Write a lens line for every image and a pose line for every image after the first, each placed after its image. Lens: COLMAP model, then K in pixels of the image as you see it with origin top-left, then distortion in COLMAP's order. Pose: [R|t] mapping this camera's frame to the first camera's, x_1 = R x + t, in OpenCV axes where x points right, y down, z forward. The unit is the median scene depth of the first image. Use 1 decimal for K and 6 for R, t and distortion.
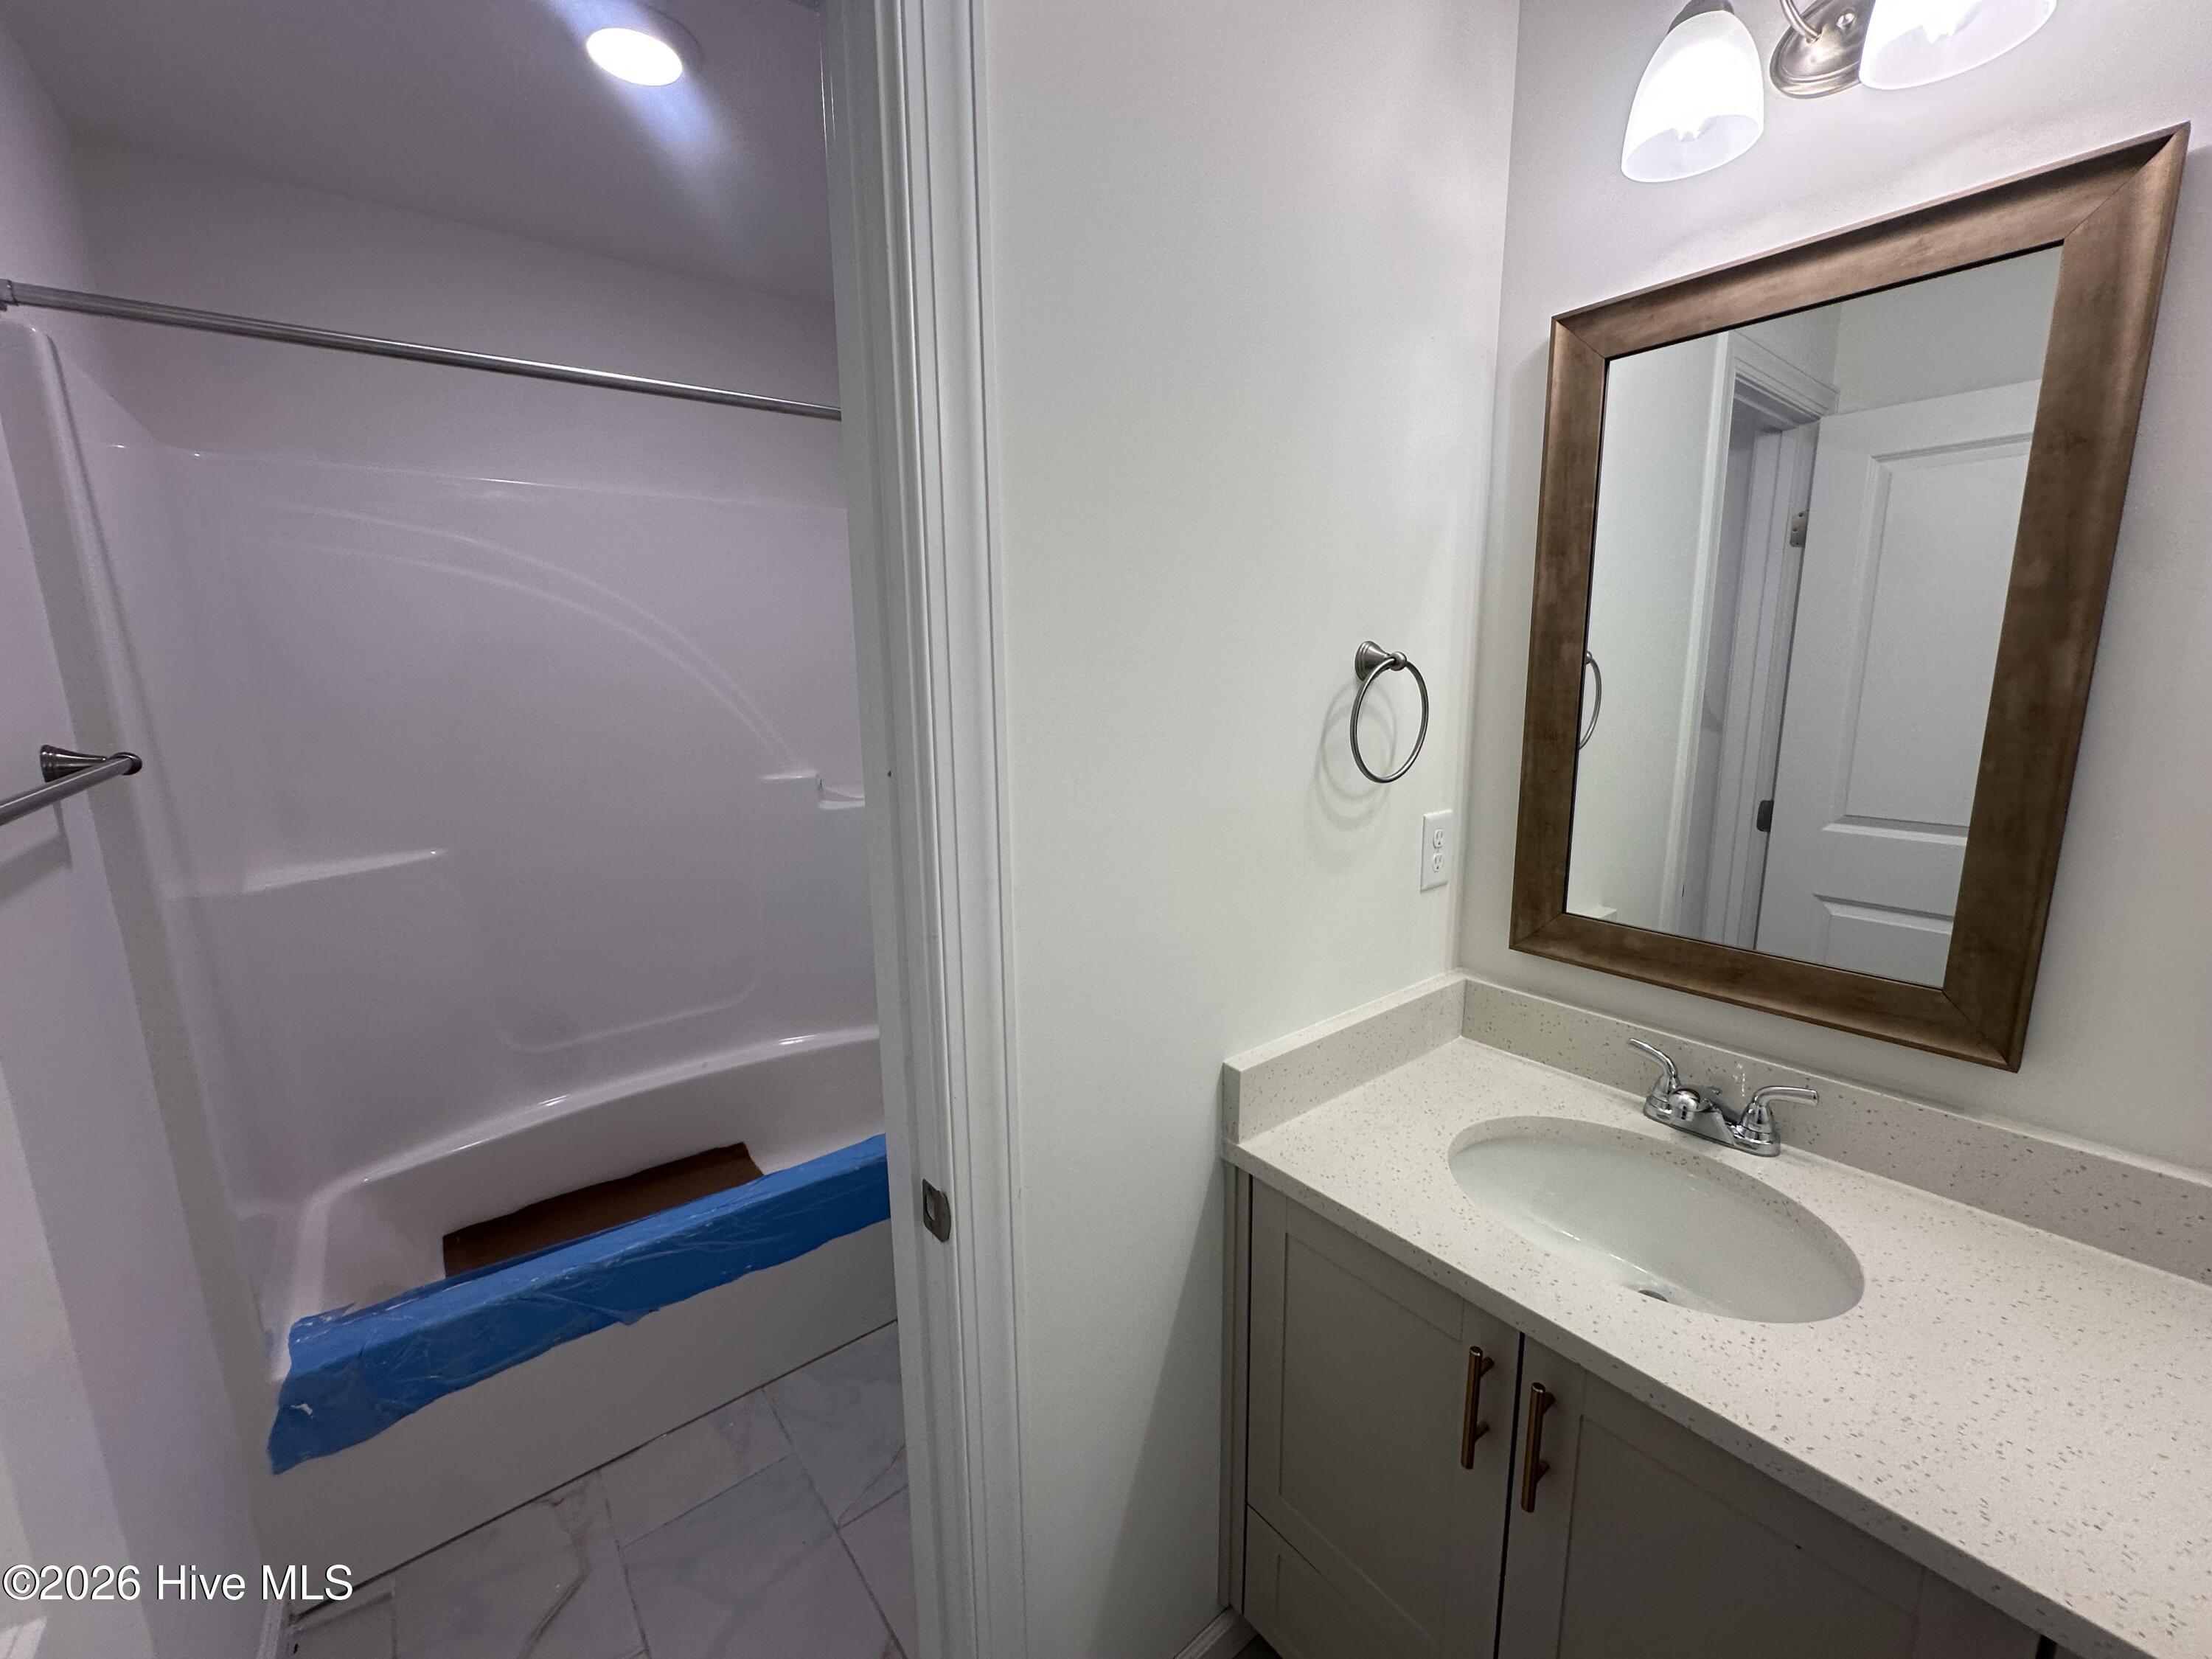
lens RADIAL K [[889.0, 0, 1102.8], [0, 889.0, 829.5], [0, 0, 1]] dist [0.009576, -0.001135]
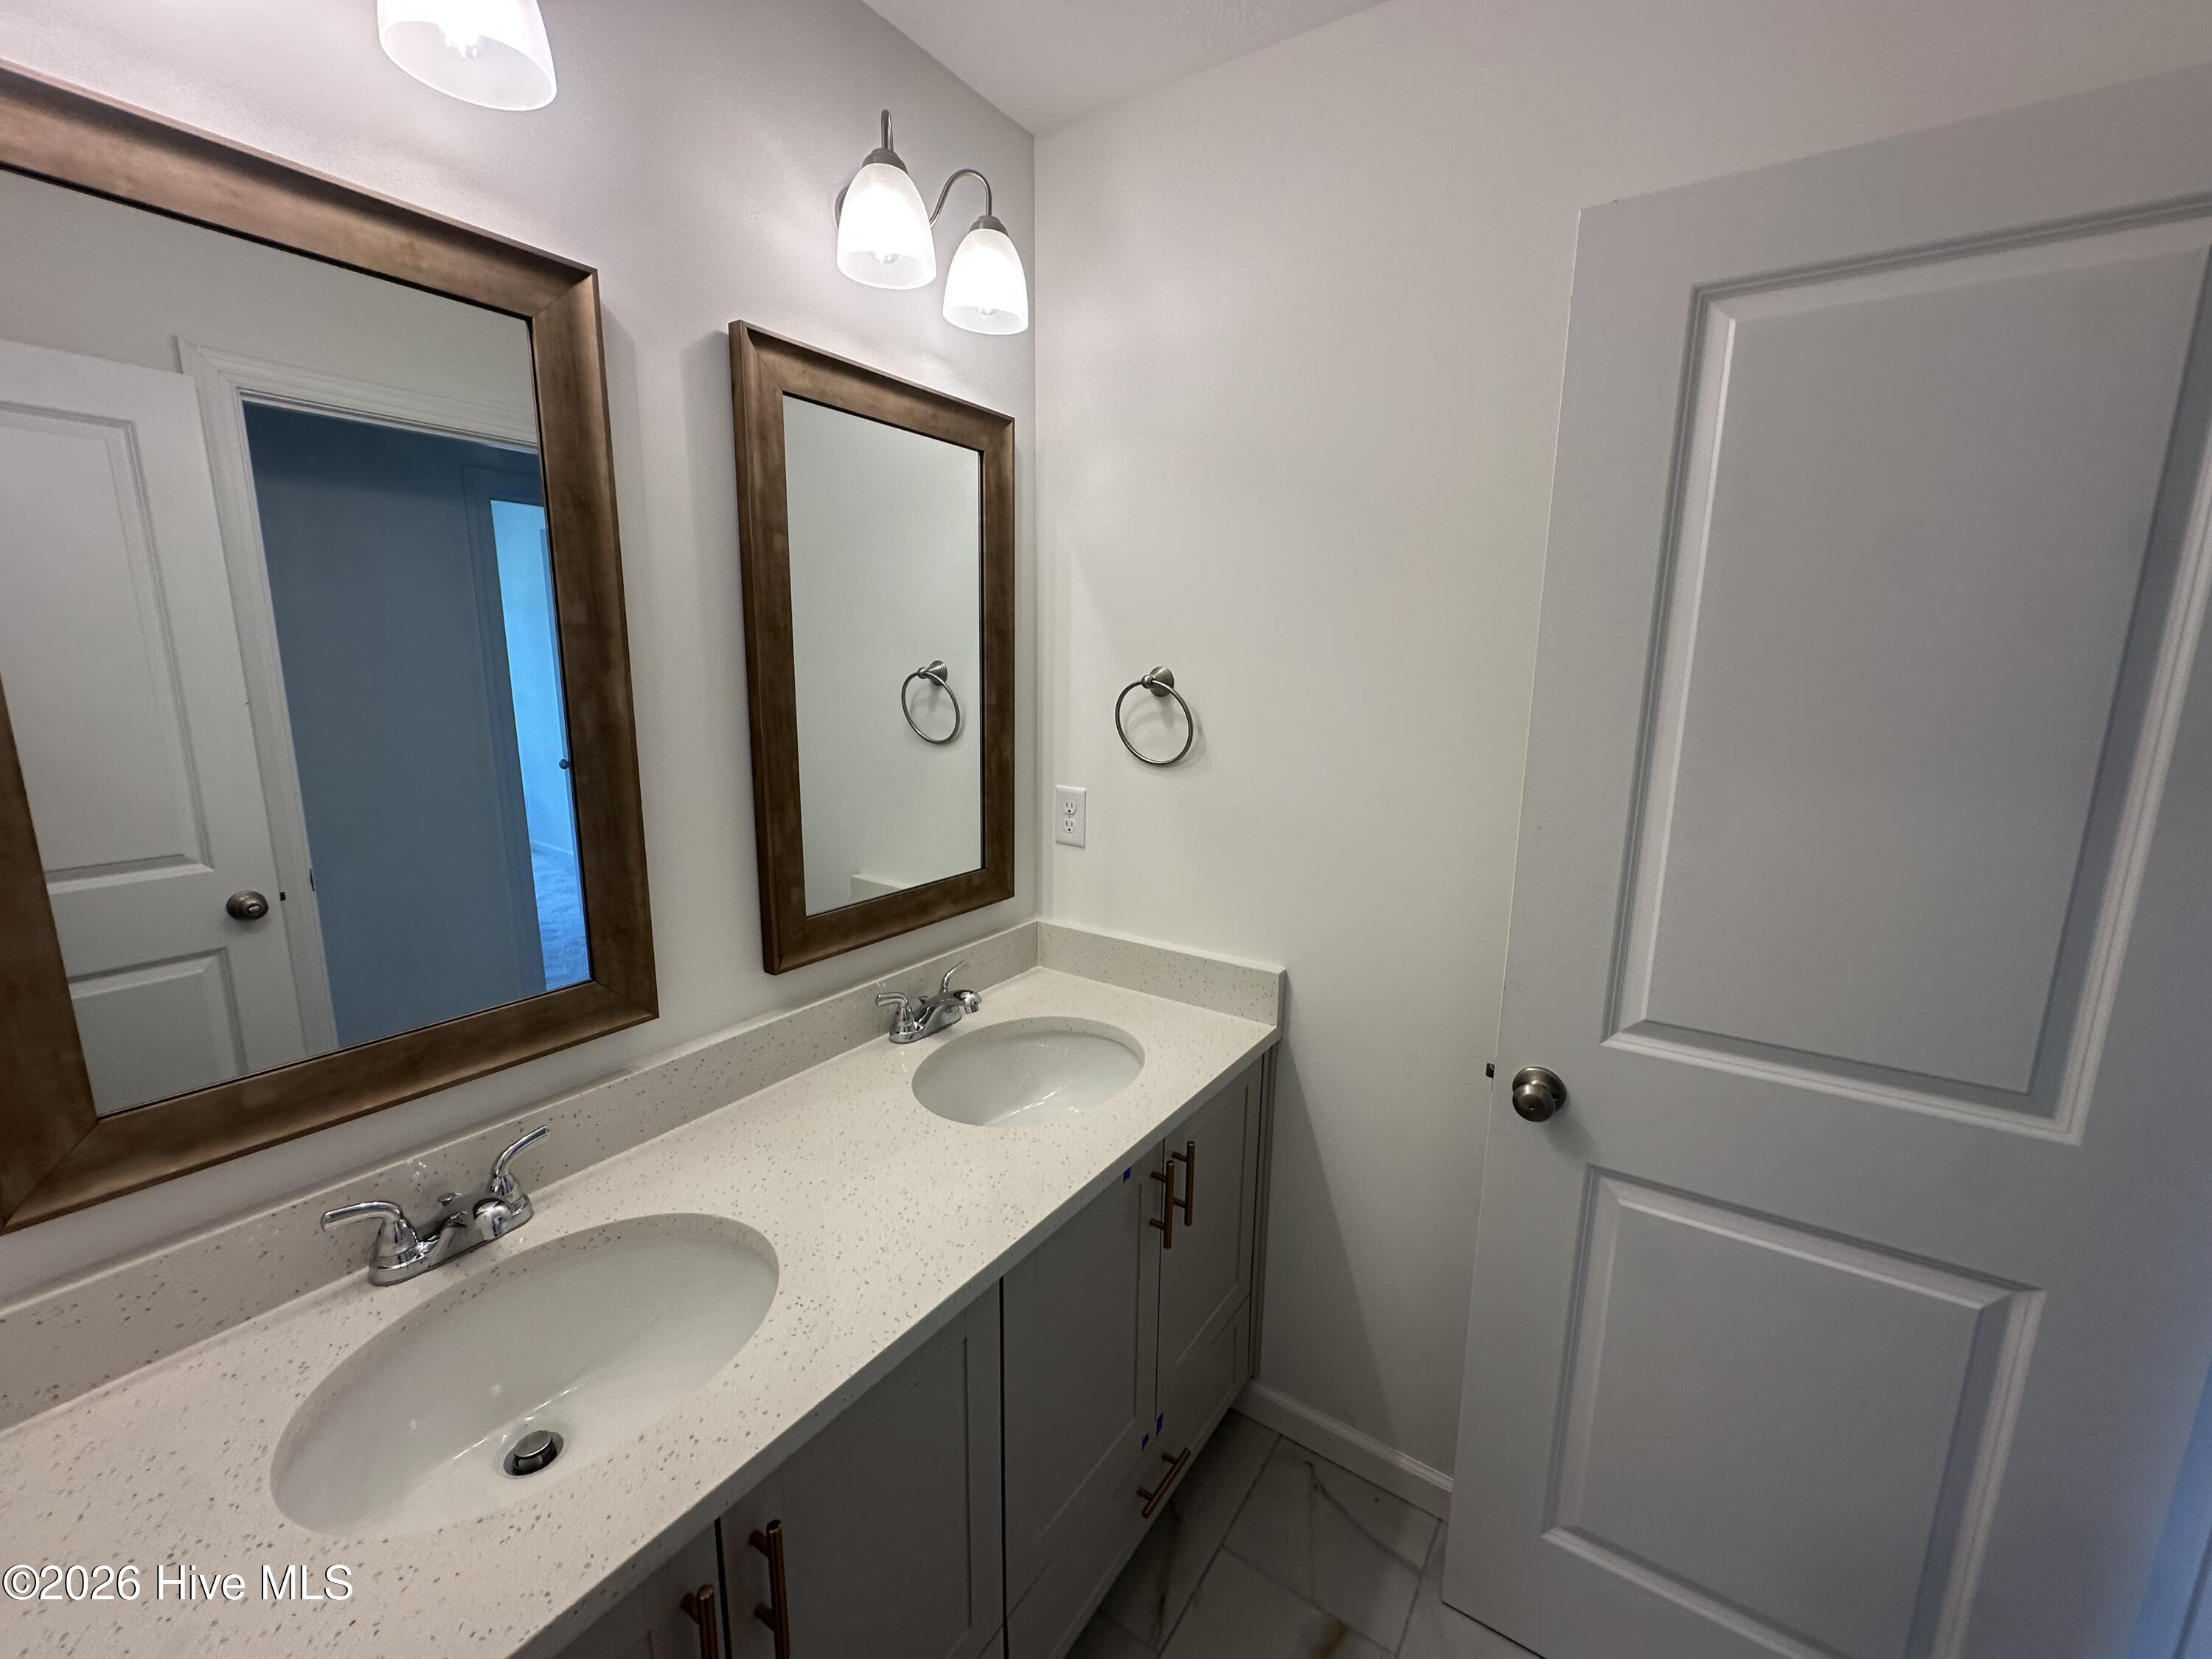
lens RADIAL K [[889.0, 0, 1096.1], [0, 889.0, 829.9], [0, 0, 1]] dist [0.009576, -0.001135]
pose [[-0.282212, -0.173875, 0.943464, -0.236335], [0.174650, 0.957693, 0.228739, -0.133856], [-0.943321, 0.229329, -0.239905, 0.582832]]
